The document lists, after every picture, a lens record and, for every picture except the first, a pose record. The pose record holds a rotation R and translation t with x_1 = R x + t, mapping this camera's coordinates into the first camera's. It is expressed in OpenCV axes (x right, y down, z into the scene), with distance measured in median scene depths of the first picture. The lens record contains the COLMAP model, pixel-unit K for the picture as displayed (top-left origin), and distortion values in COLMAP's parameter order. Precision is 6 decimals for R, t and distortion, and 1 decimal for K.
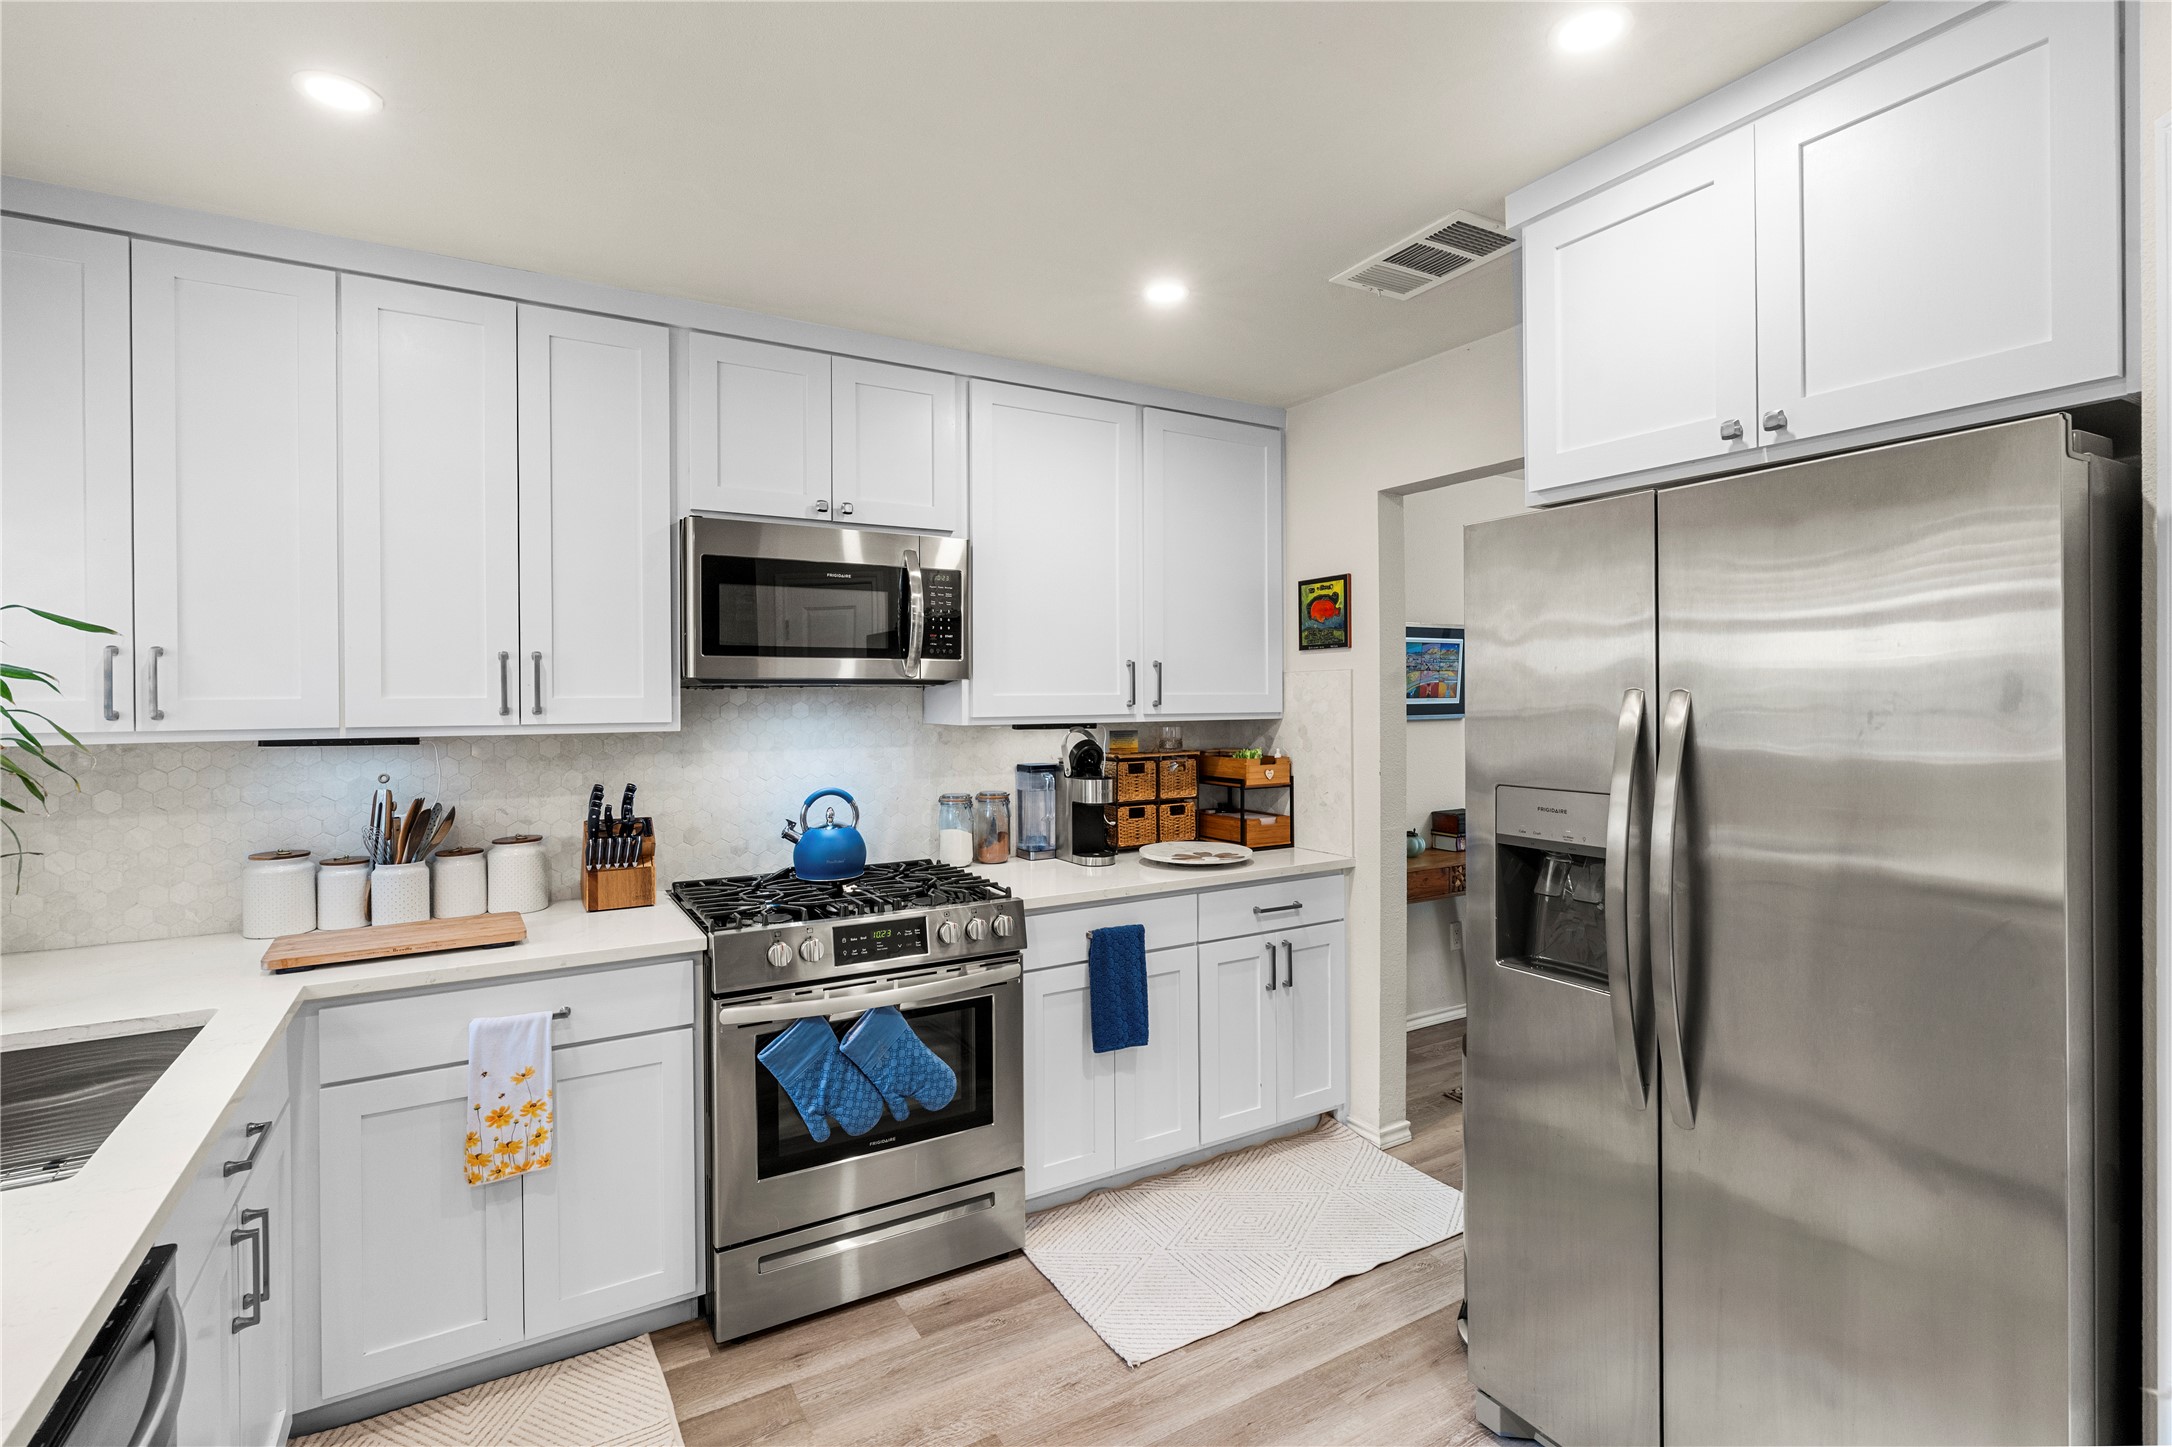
lens RADIAL K [[1028.0, 0, 1122.2], [0, 1028.0, 702.8], [0, 0, 1]] dist [-0.003388, 0.000116]
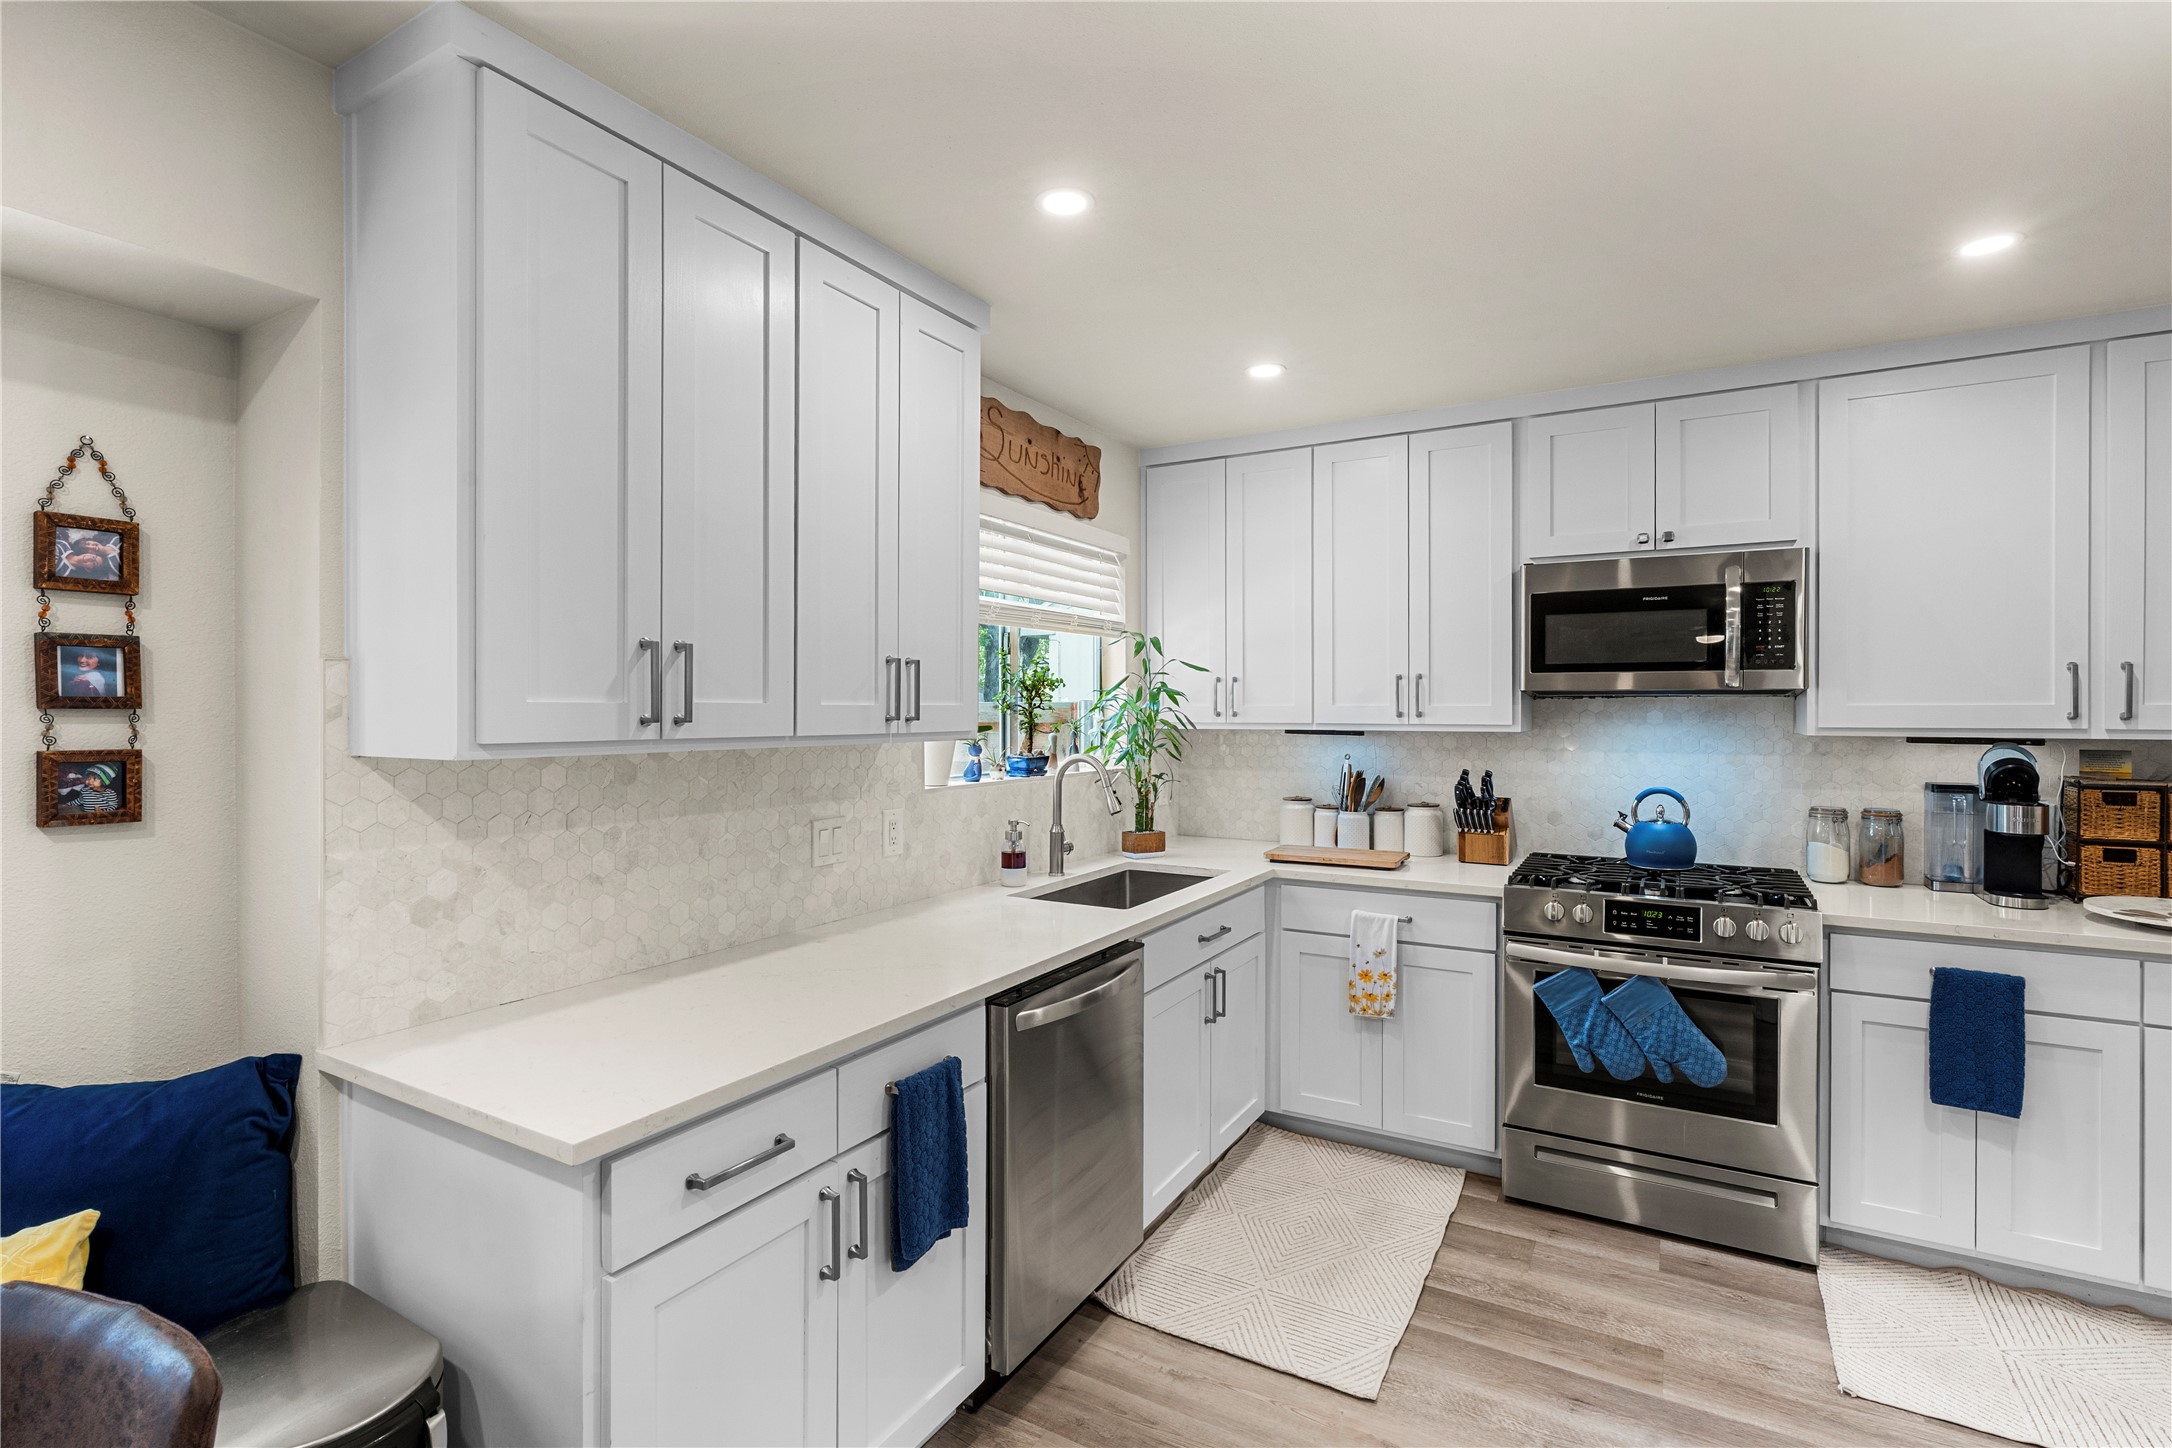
lens RADIAL K [[1019.2, 0, 1091.2], [0, 1019.2, 714.7], [0, 0, 1]] dist [-0.000303, 0.000383]
pose [[0.477030, 0.011893, -0.878807, 0.425112], [-0.008561, 0.999924, 0.008885, -0.000746], [0.878845, 0.003285, 0.477095, -0.079177]]
